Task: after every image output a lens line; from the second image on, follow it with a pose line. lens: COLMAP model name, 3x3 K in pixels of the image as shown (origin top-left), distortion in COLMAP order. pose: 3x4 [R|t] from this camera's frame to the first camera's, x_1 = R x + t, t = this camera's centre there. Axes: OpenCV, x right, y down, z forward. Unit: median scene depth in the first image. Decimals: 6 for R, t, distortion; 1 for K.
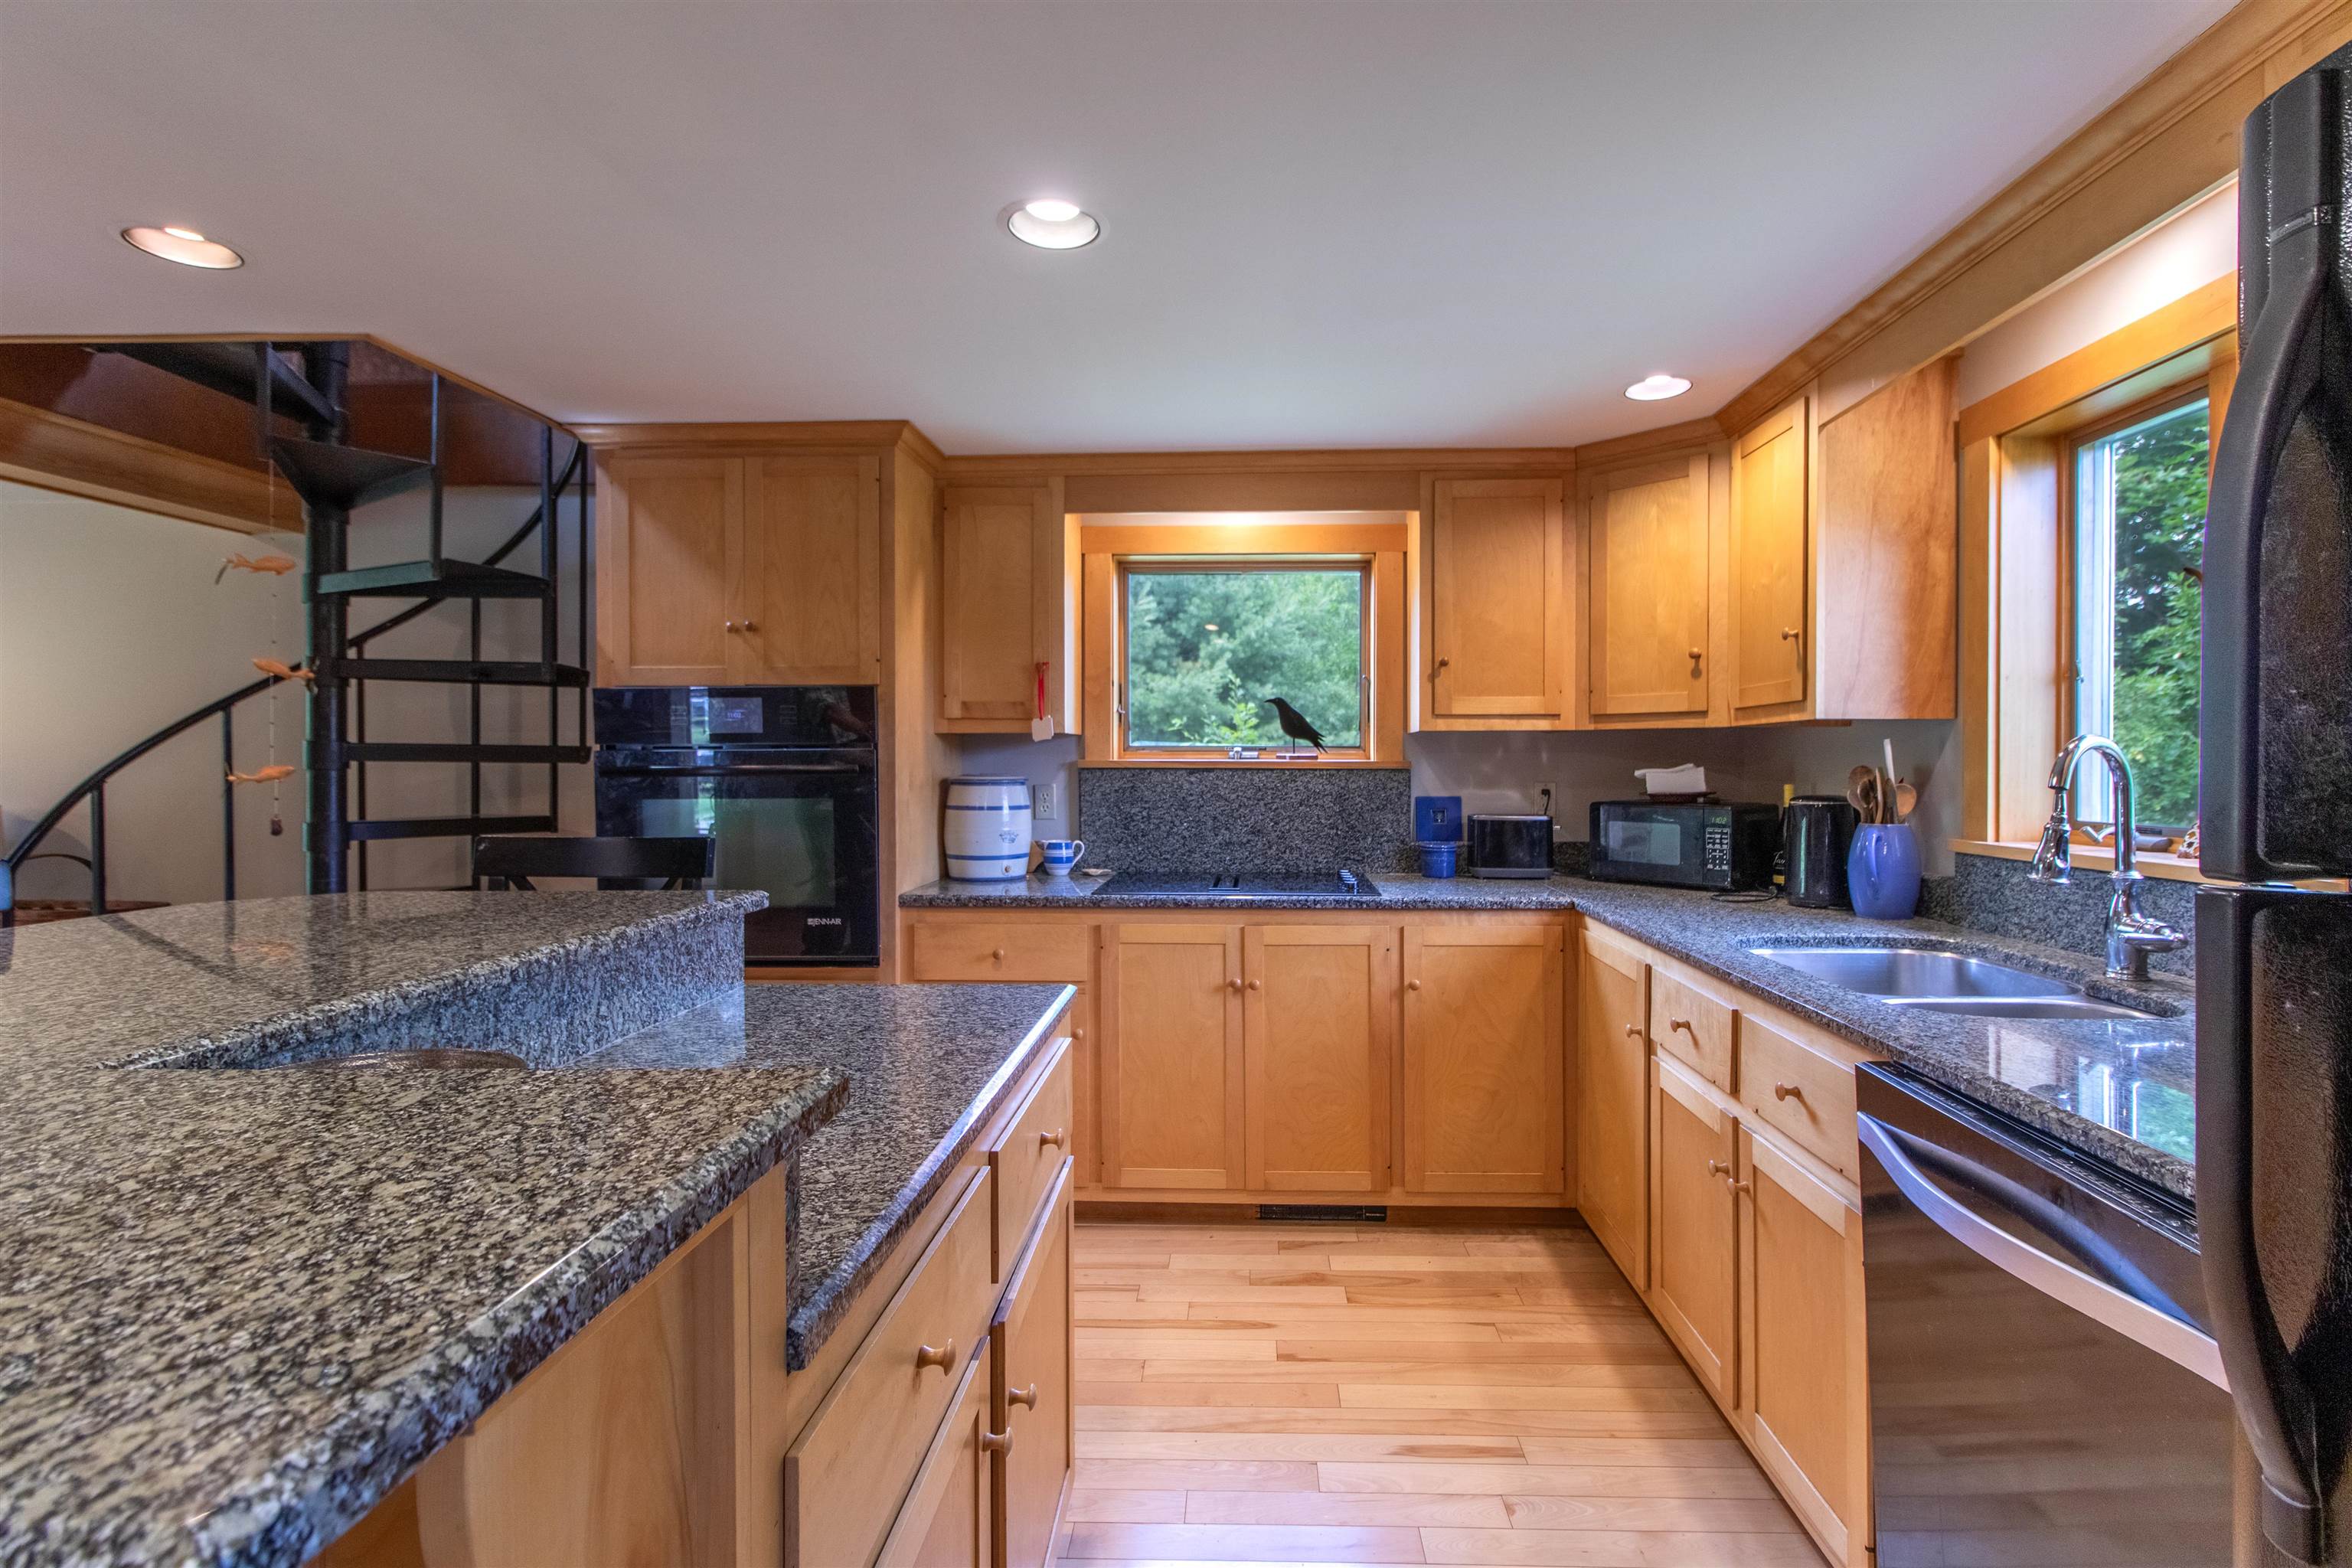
lens RADIAL K [[1092.7, 0, 1183.6], [0, 1092.7, 770.4], [0, 0, 1]] dist [-0.000877, -0.000161]
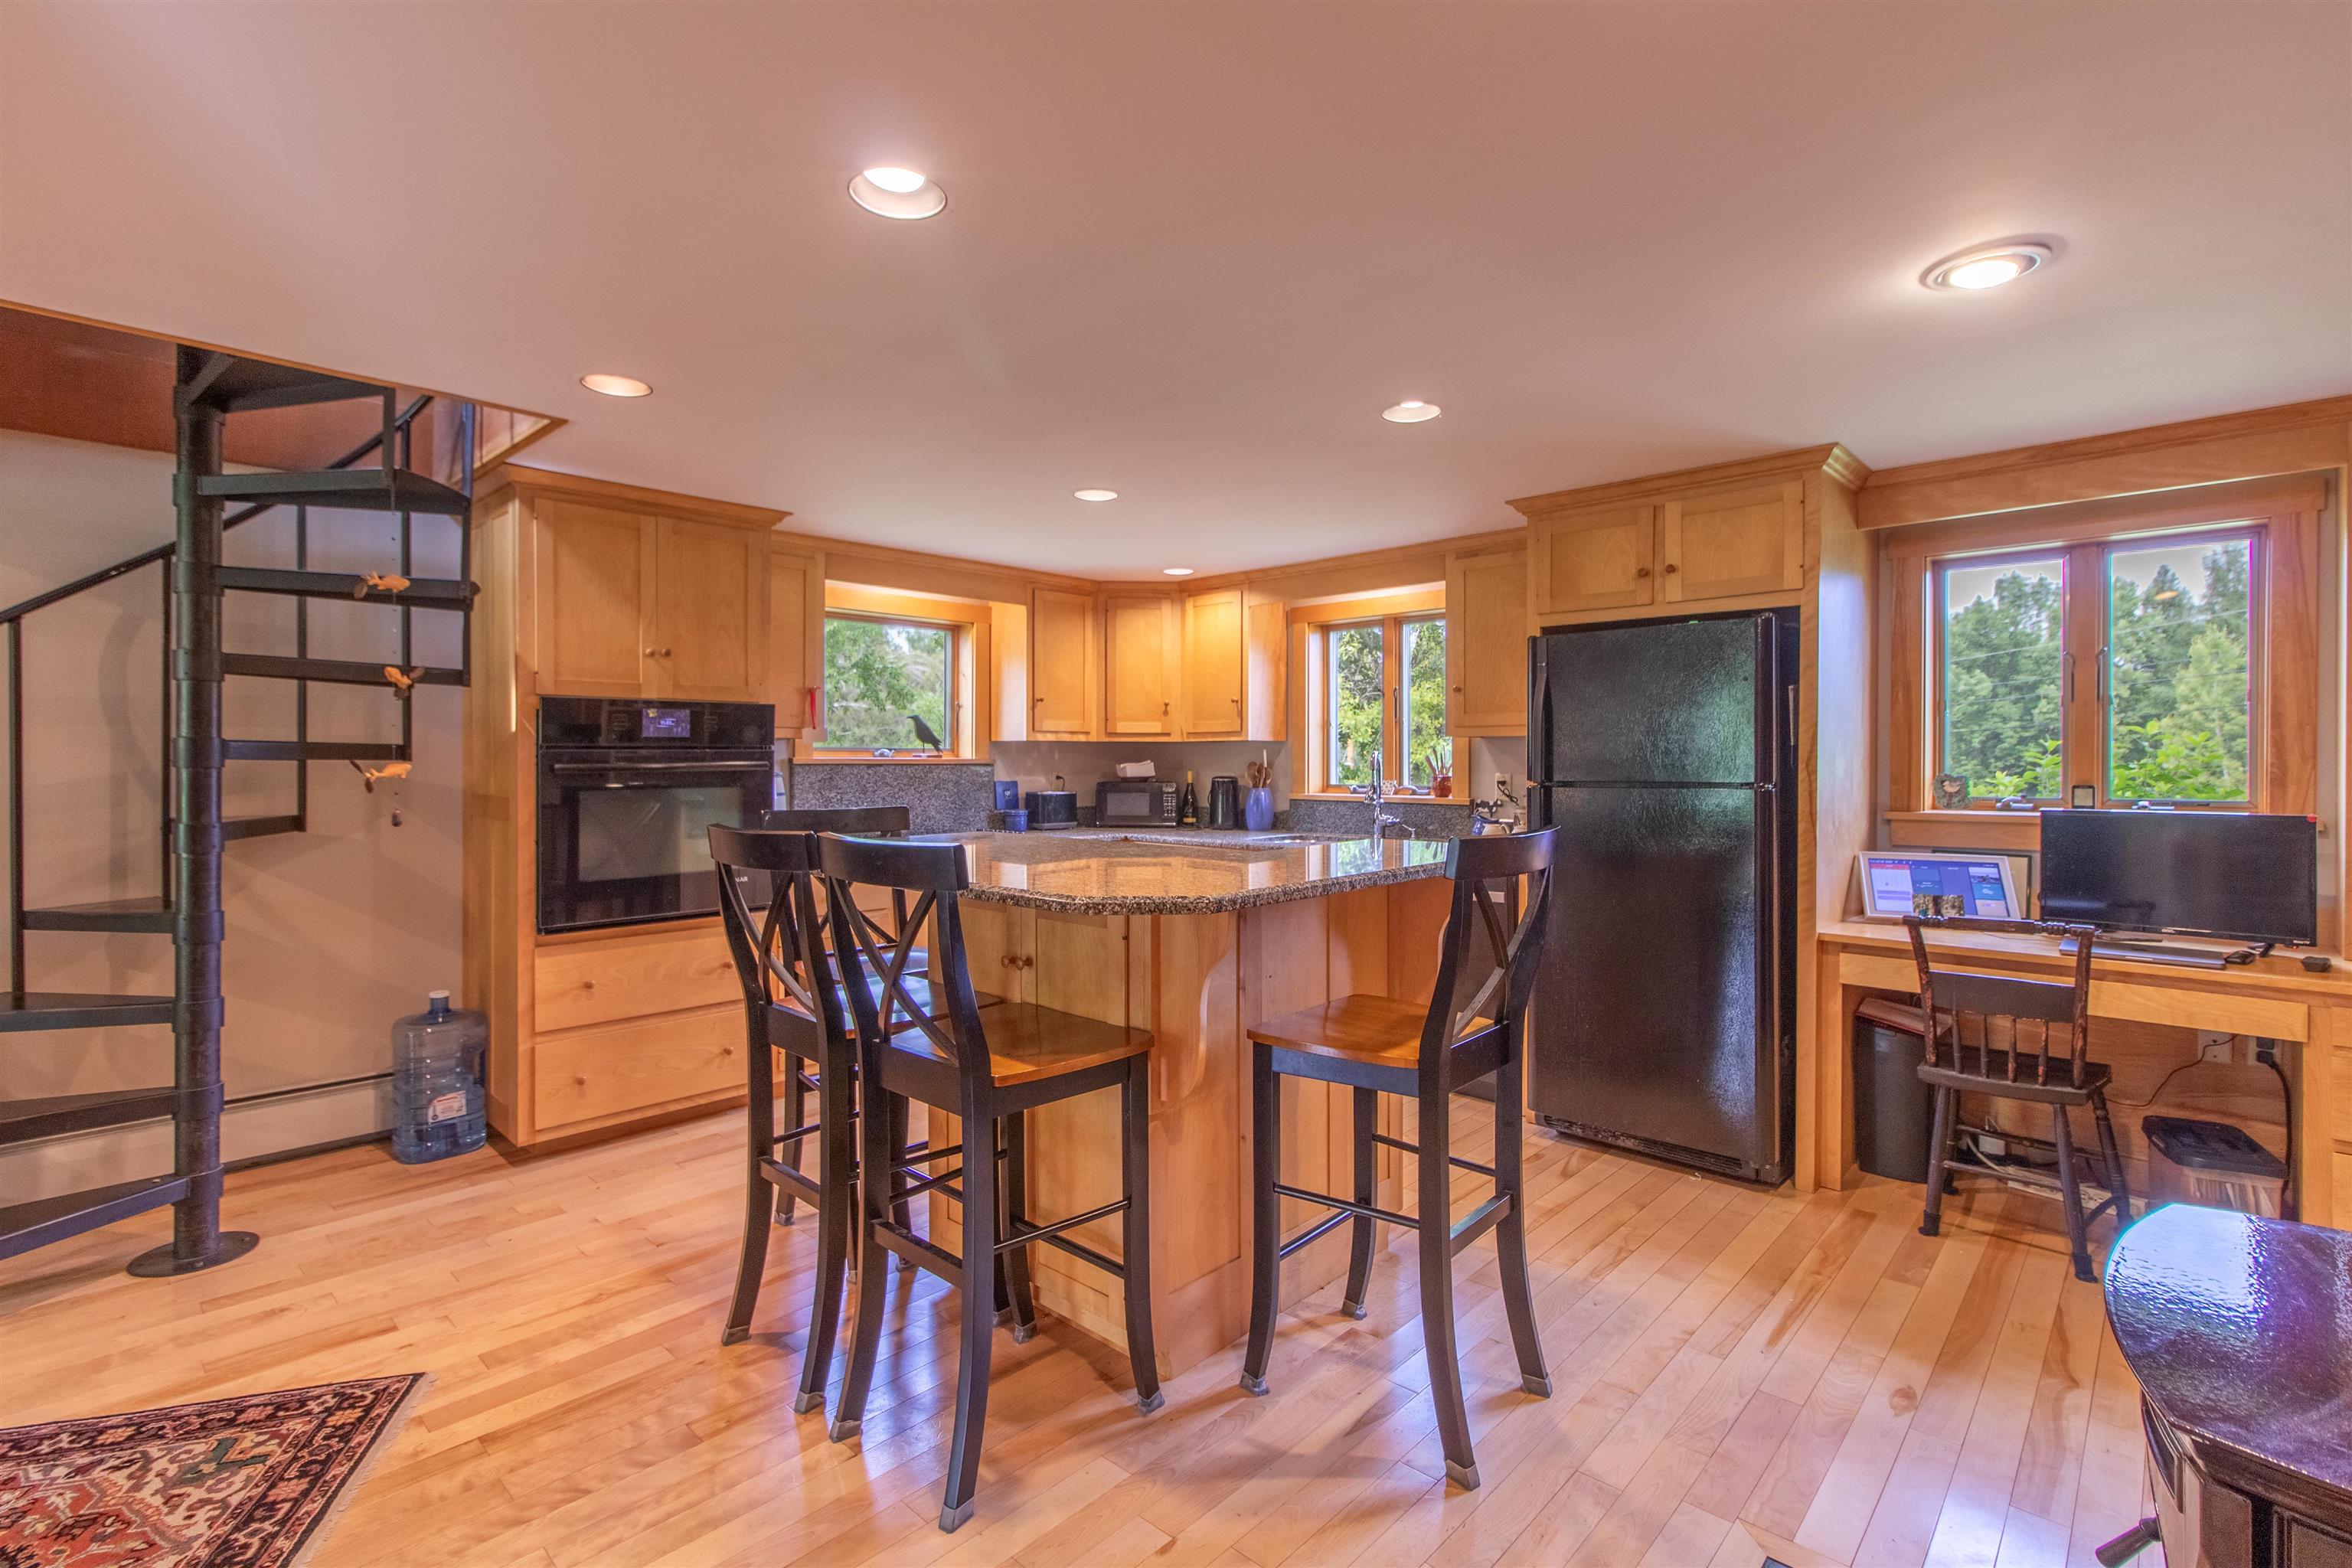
lens RADIAL K [[1092.7, 0, 1177.8], [0, 1092.7, 771.6], [0, 0, 1]] dist [-0.000877, -0.000161]
pose [[0.659560, -0.008451, 0.751605, -0.930549], [0.004818, 0.999964, 0.007016, 0.000027], [-0.751637, -0.001006, 0.659577, -0.268938]]
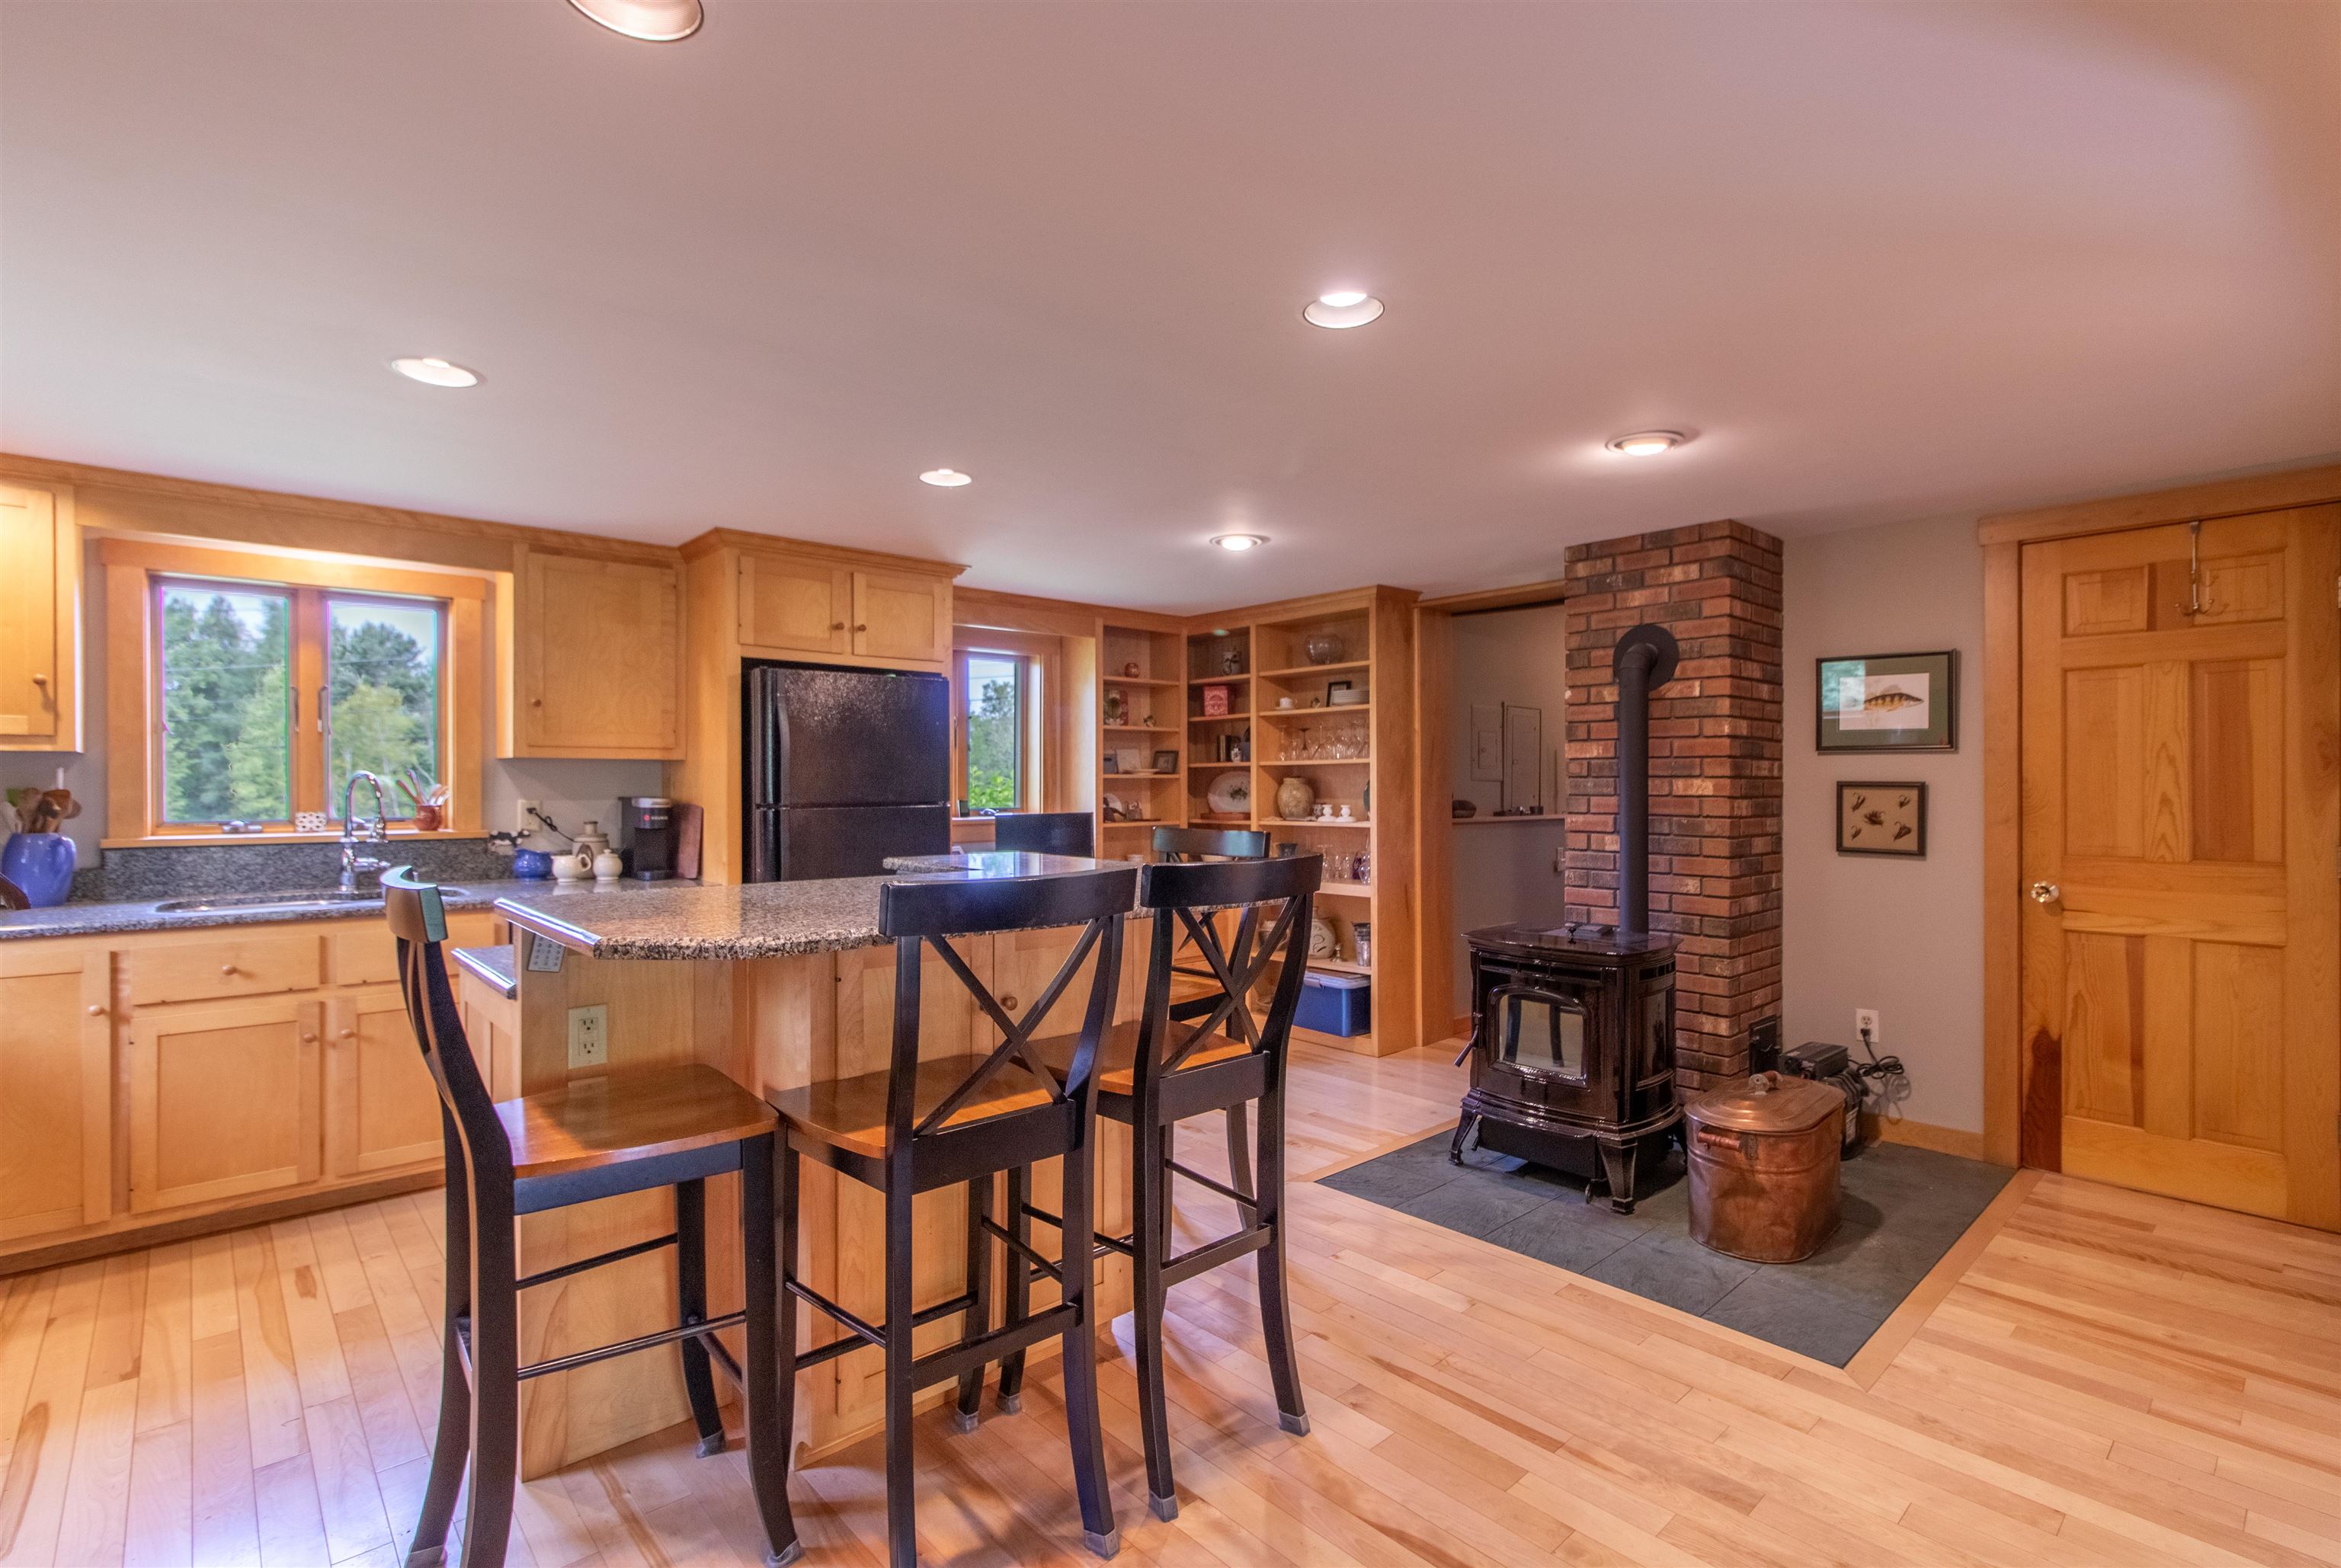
lens RADIAL K [[1087.5, 0, 1173.2], [0, 1087.5, 785.8], [0, 0, 1]] dist [-0.000877, -0.000161]
pose [[-0.705981, -0.000453, 0.708231, -0.998789], [0.004493, 0.999977, 0.005119, -0.004343], [-0.708217, 0.006796, -0.705962, 0.800237]]
